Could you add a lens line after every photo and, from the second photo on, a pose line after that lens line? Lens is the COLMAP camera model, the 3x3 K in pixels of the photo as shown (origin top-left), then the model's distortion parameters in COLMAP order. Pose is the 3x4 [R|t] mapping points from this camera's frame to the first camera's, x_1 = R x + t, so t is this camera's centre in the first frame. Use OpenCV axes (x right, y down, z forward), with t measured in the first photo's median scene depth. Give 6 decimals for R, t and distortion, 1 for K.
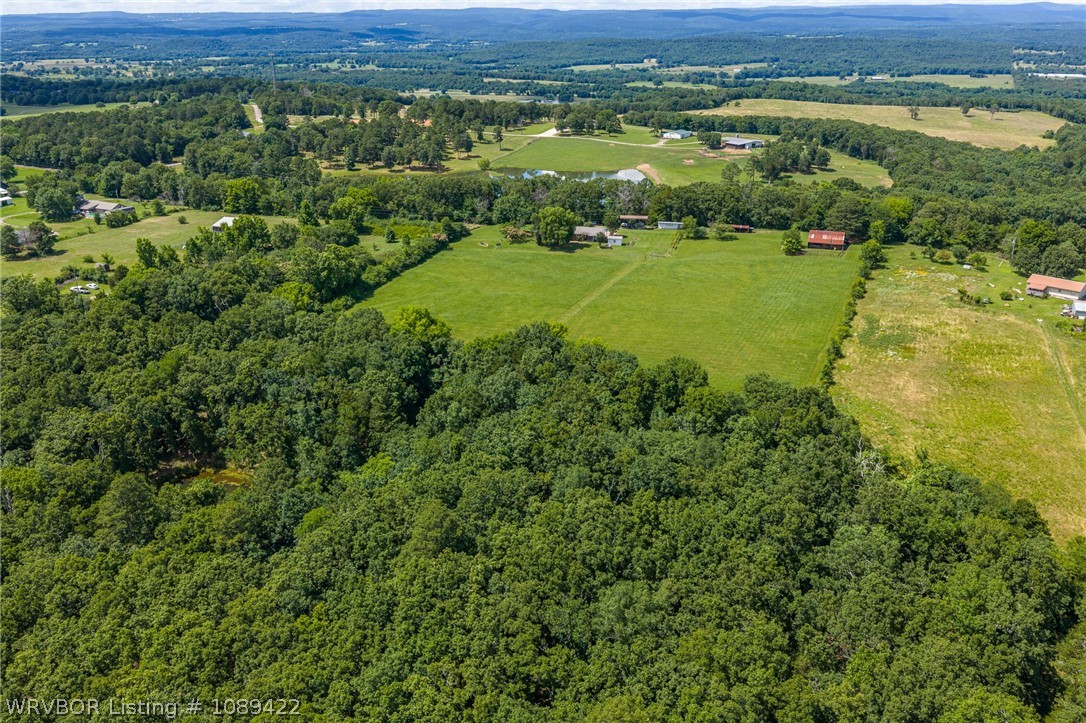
lens RADIAL K [[898.9, 0, 543.0], [0, 898.9, 361.5], [0, 0, 1]] dist [0.004902, -0.019541]
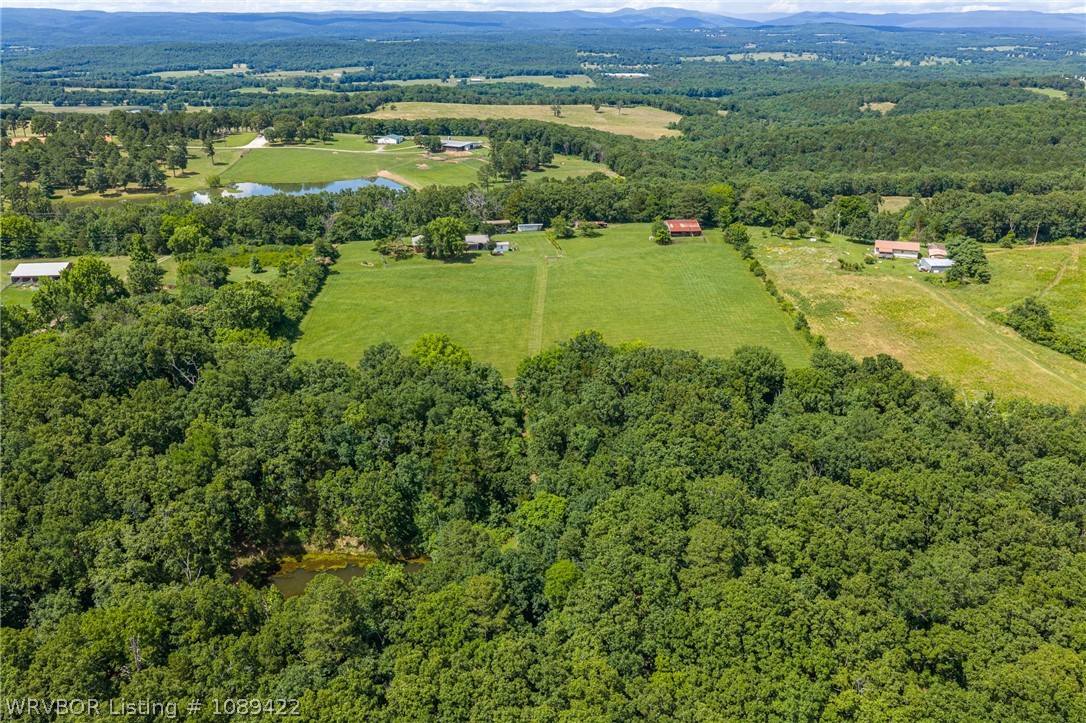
lens RADIAL K [[898.9, 0, 543.0], [0, 898.9, 361.5], [0, 0, 1]] dist [0.004902, -0.019541]
pose [[0.898527, -0.145510, 0.414097, -0.151878], [0.147272, 0.988703, 0.027865, -0.015413], [-0.413474, 0.035948, 0.909806, 0.044578]]
